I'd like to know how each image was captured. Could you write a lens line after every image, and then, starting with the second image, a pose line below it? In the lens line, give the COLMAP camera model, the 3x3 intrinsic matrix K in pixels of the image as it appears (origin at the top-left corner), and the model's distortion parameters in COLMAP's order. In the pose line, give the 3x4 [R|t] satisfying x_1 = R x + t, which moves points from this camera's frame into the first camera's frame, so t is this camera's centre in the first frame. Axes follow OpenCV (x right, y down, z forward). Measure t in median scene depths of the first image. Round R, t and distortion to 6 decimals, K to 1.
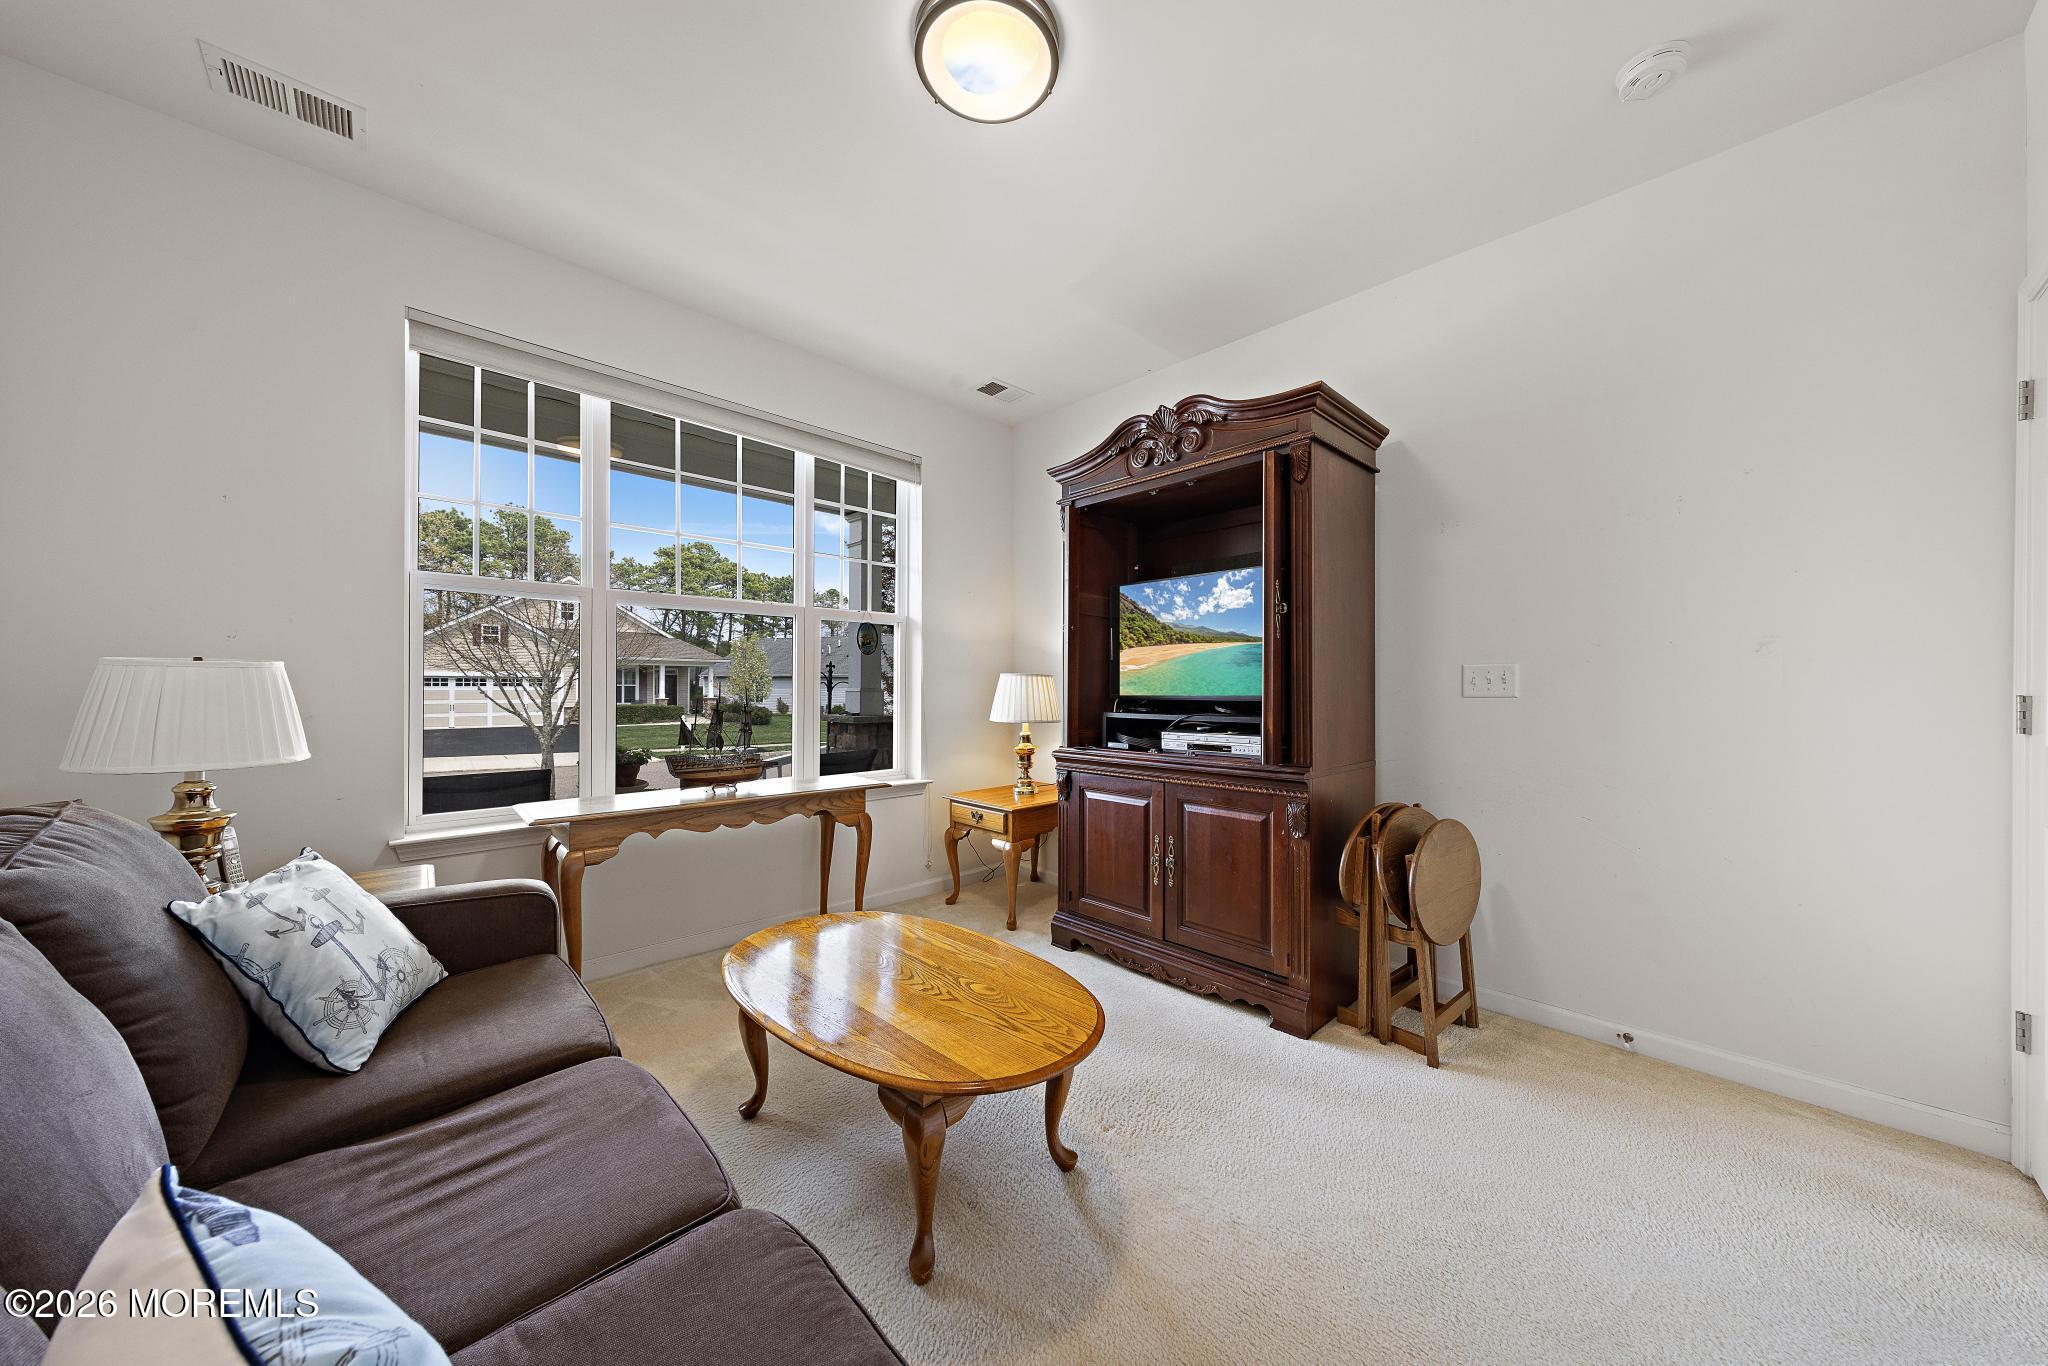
lens RADIAL K [[689.7, 0, 1019.1], [0, 689.7, 691.6], [0, 0, 1]] dist [0.008960, 0.000030]
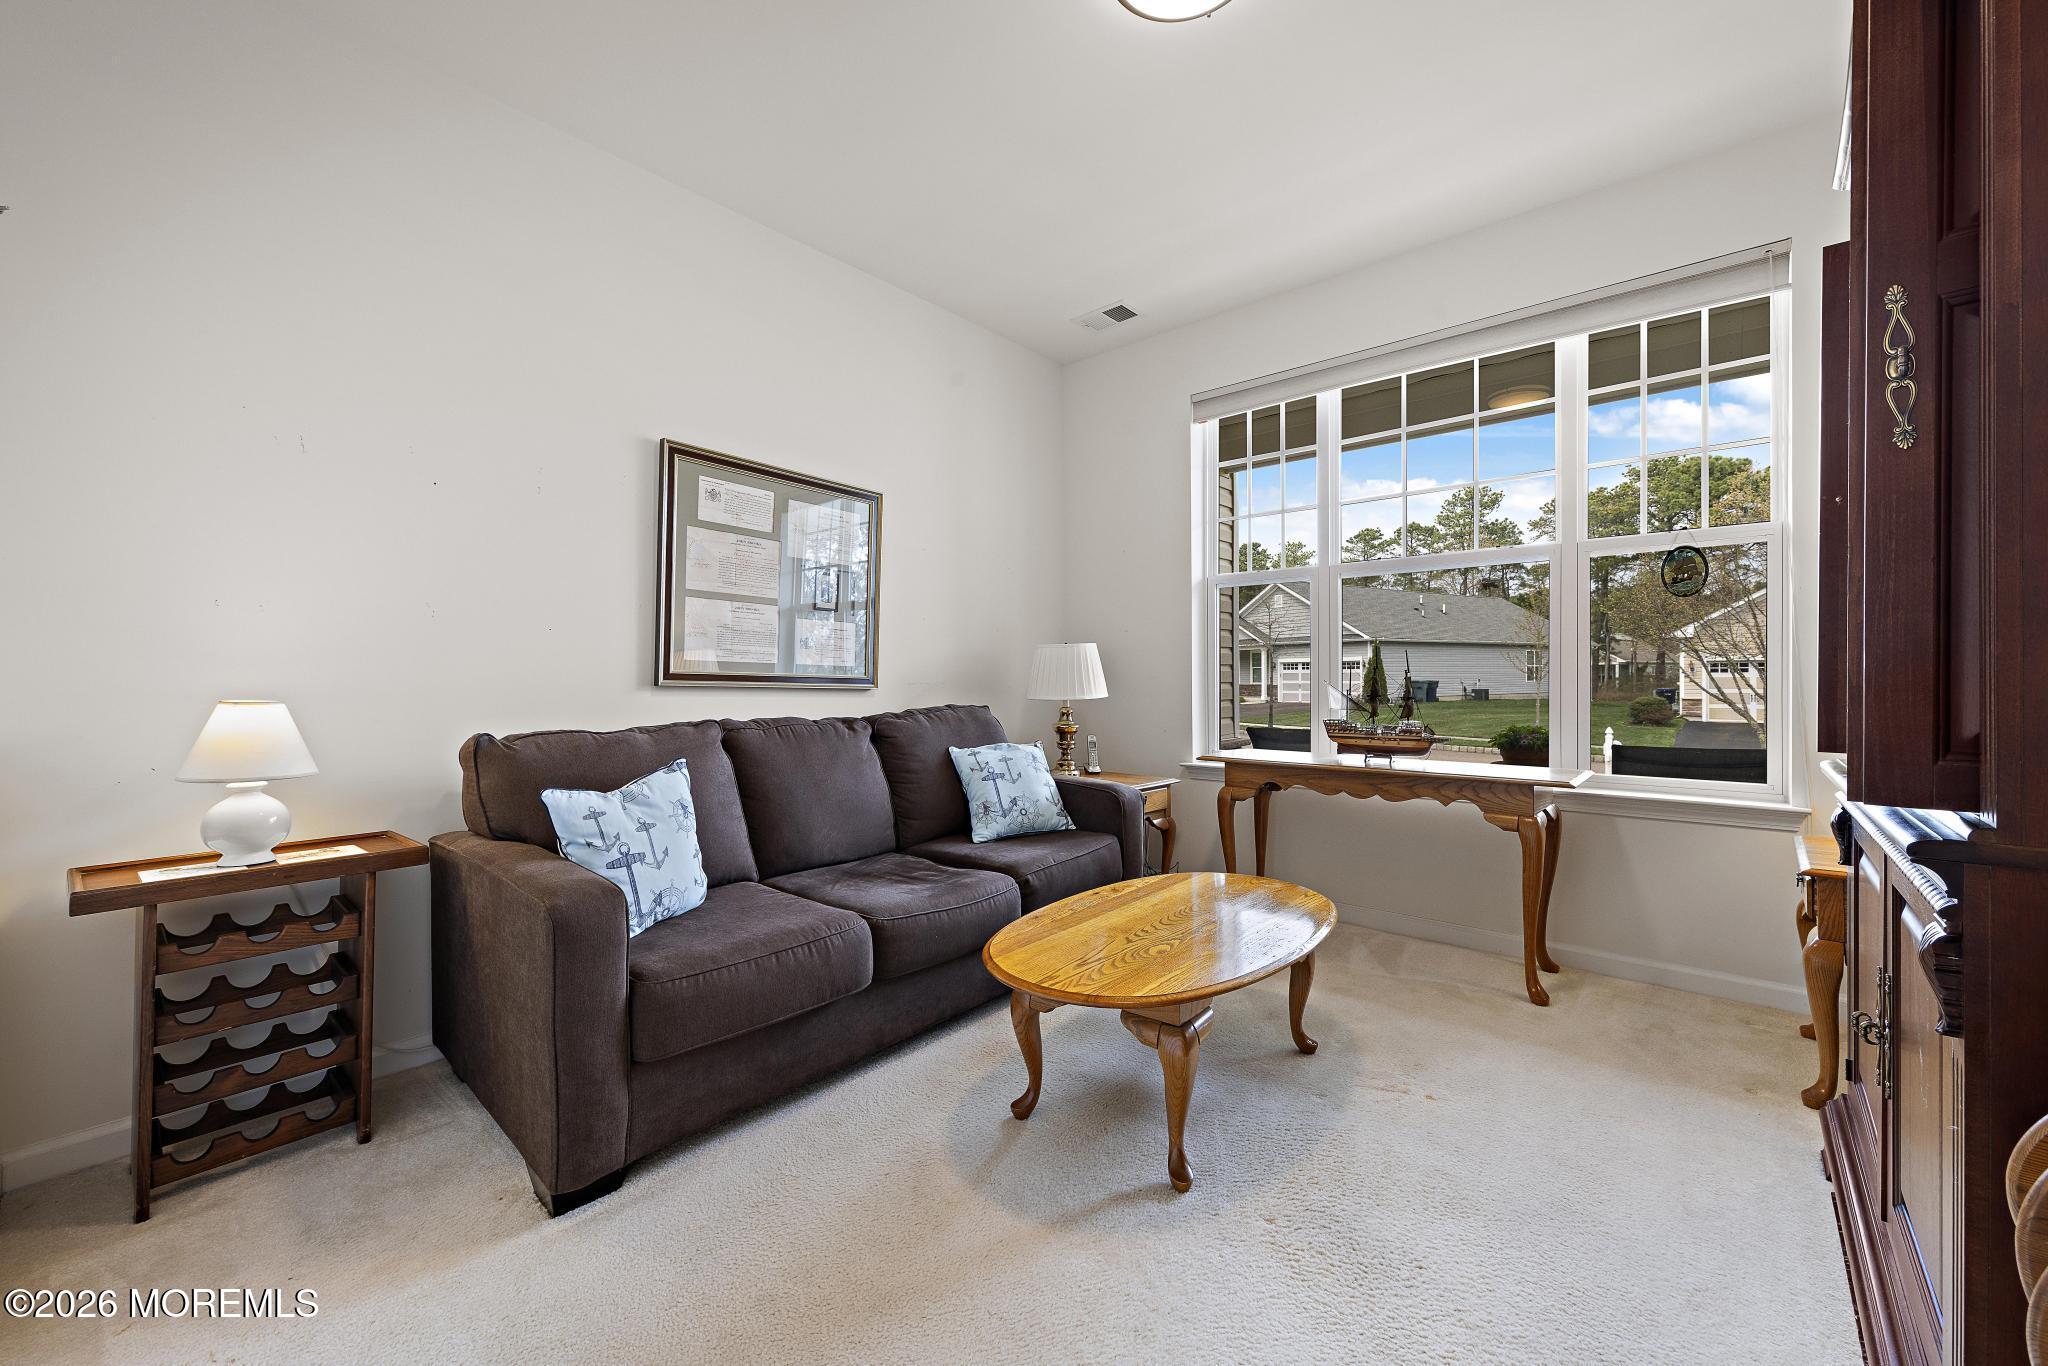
lens RADIAL K [[787.4, 0, 1019.8], [0, 787.4, 675.7], [0, 0, 1]] dist [0.007058, 0.000152]
pose [[0.092407, -0.006897, -0.995697, 0.588686], [-0.002560, 0.999971, -0.007164, 0.034691], [0.995718, 0.003211, 0.092386, 0.406379]]
